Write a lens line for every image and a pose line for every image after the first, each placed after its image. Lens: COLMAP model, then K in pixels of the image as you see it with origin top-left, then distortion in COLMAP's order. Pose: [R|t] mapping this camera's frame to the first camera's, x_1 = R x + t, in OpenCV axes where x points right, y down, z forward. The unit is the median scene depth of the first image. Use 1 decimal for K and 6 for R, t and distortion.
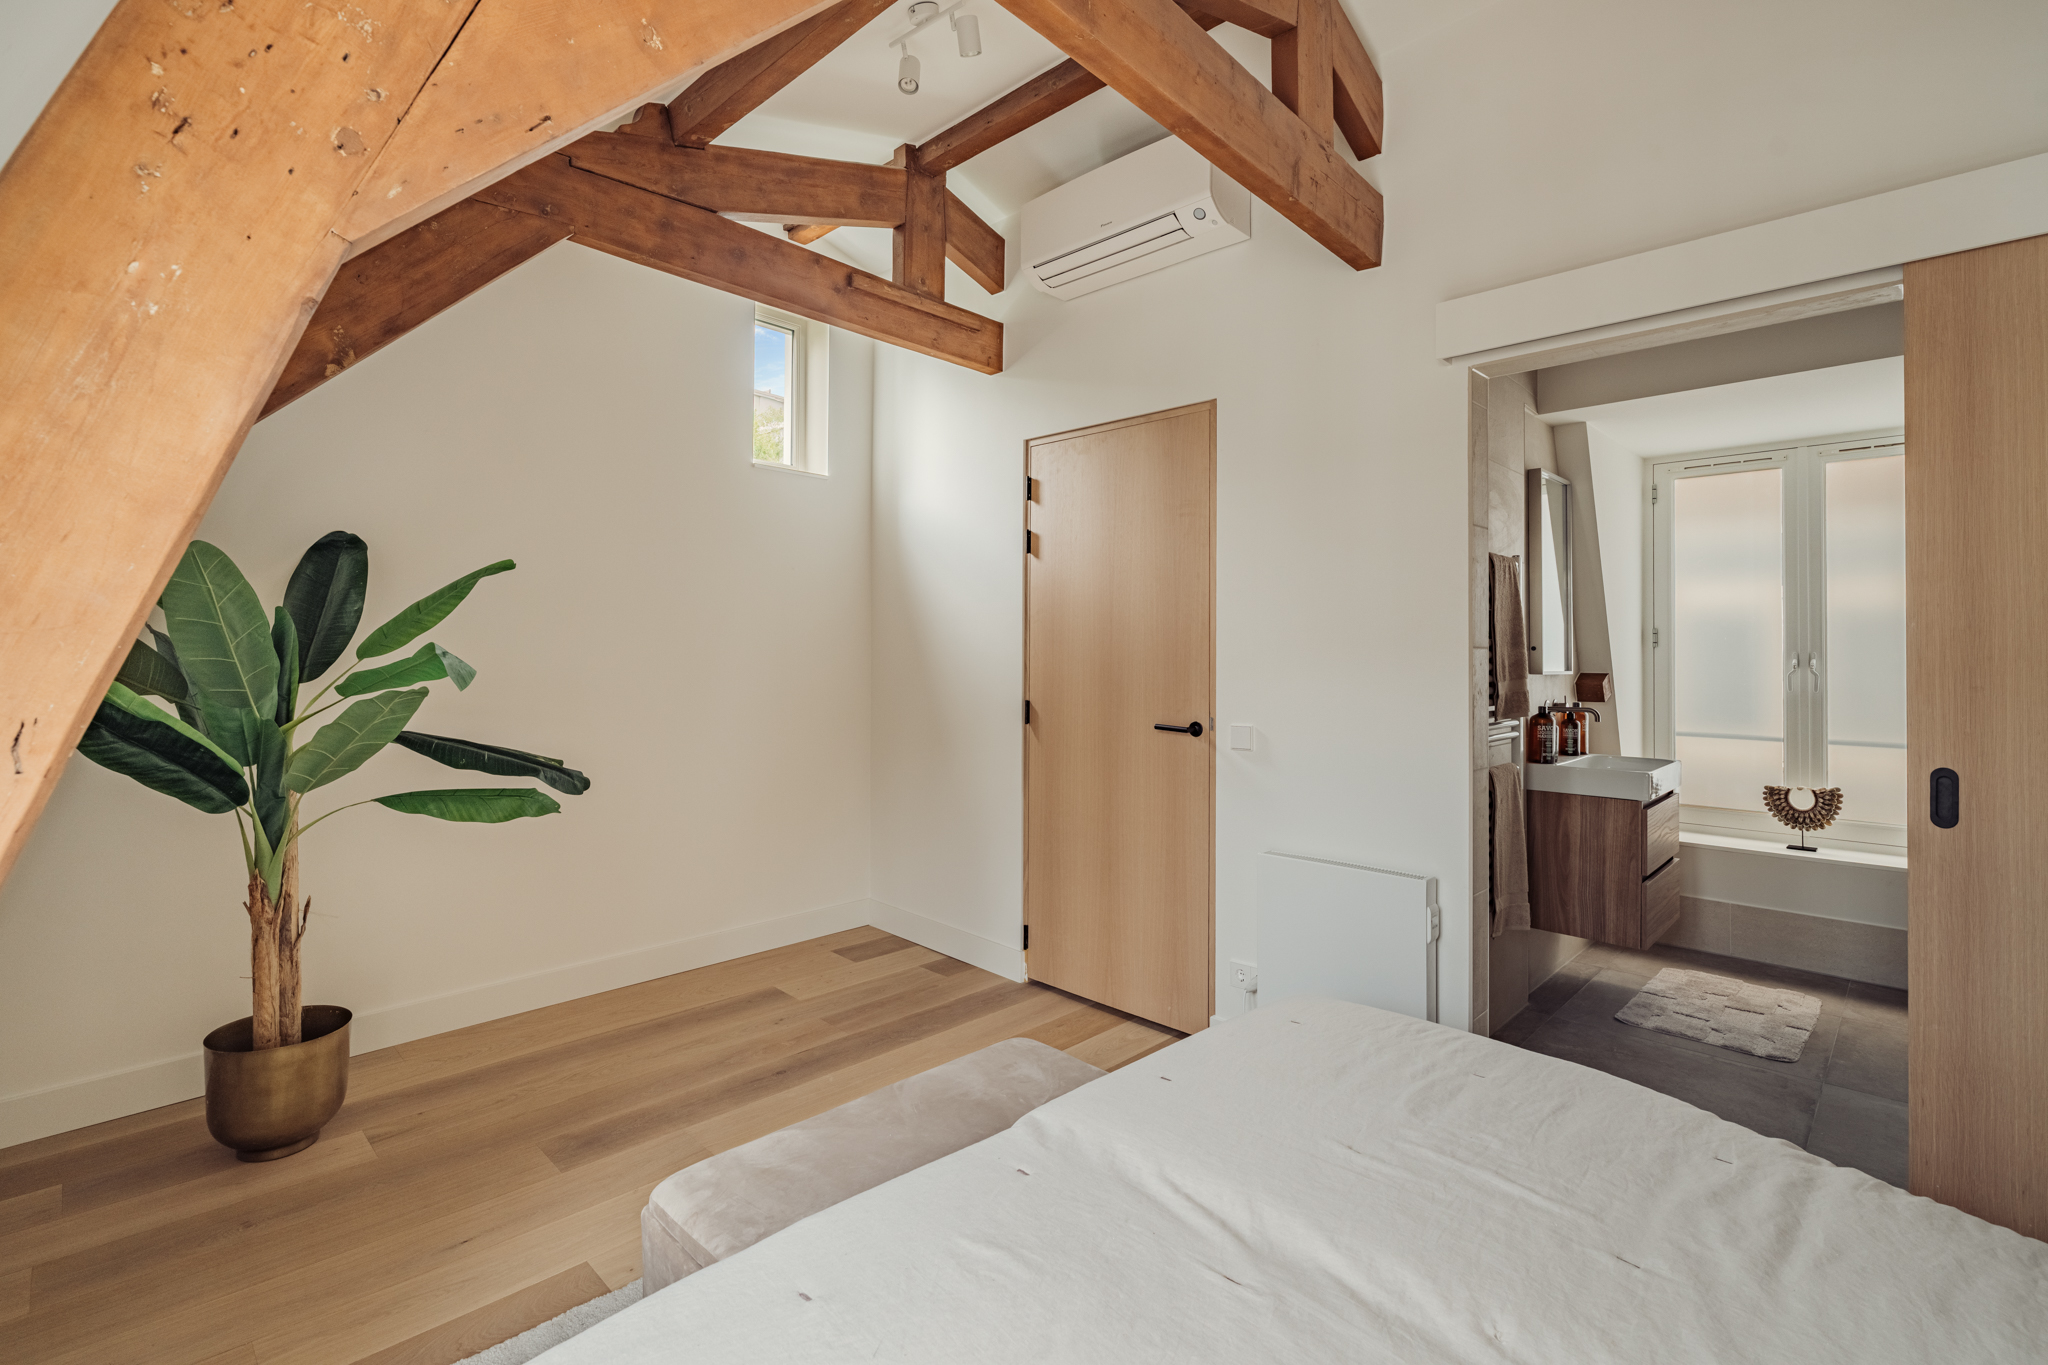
lens RADIAL K [[928.9, 0, 1039.0], [0, 928.9, 642.3], [0, 0, 1]] dist [-0.005159, 0.001001]
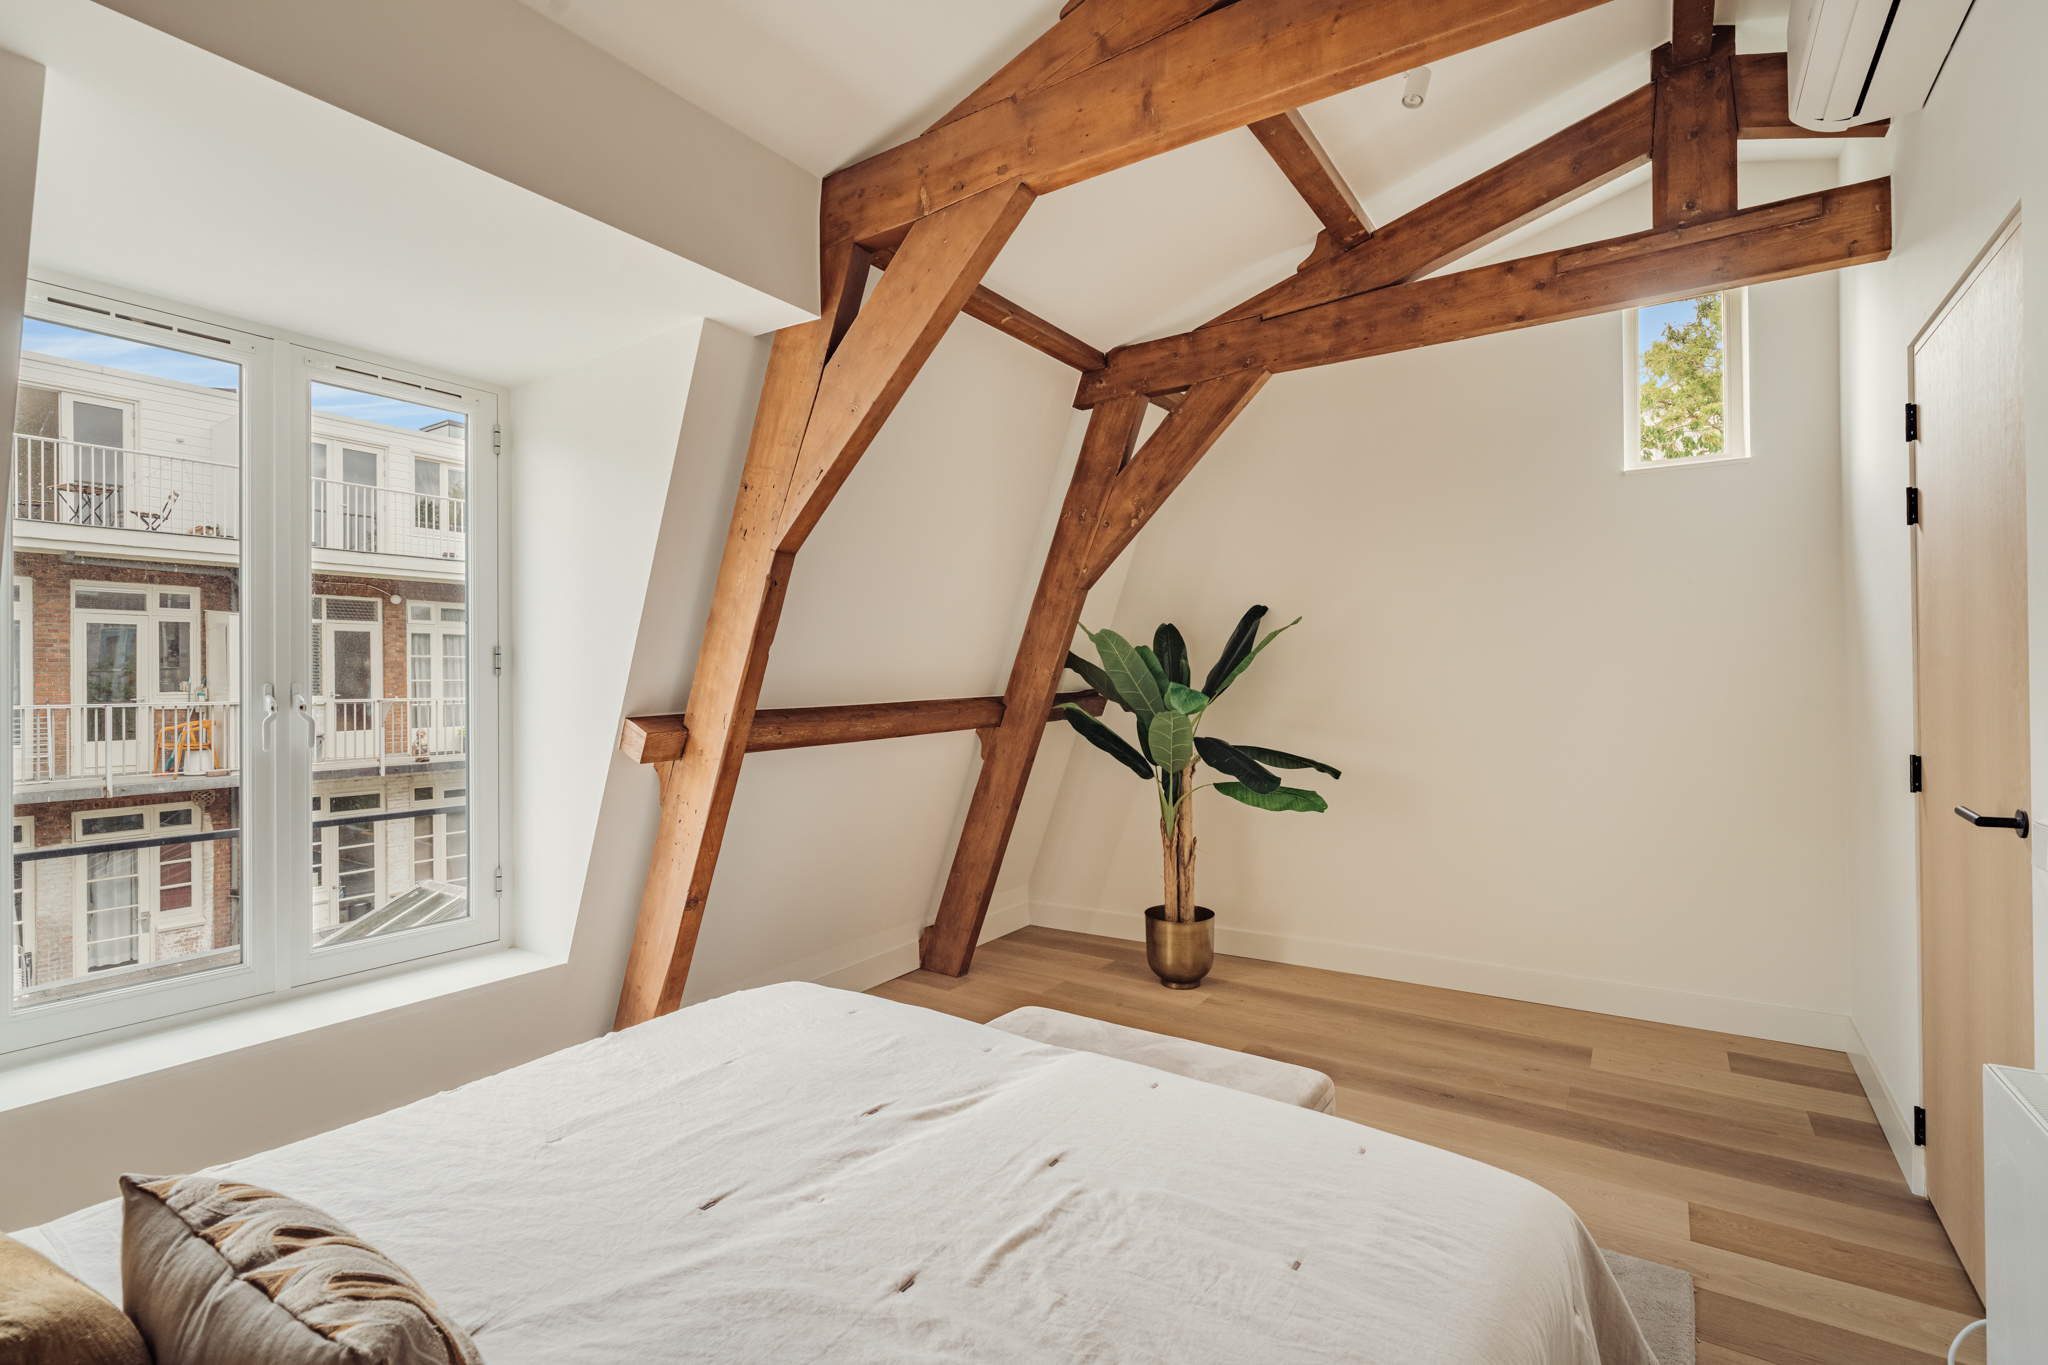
lens RADIAL K [[928.9, 0, 1022.7], [0, 928.9, 678.1], [0, 0, 1]] dist [-0.005159, 0.001001]
pose [[0.170078, -0.011148, -0.985368, 0.599425], [0.023235, 0.999703, -0.007299, -0.000157], [0.985157, -0.021654, 0.170287, 0.342189]]
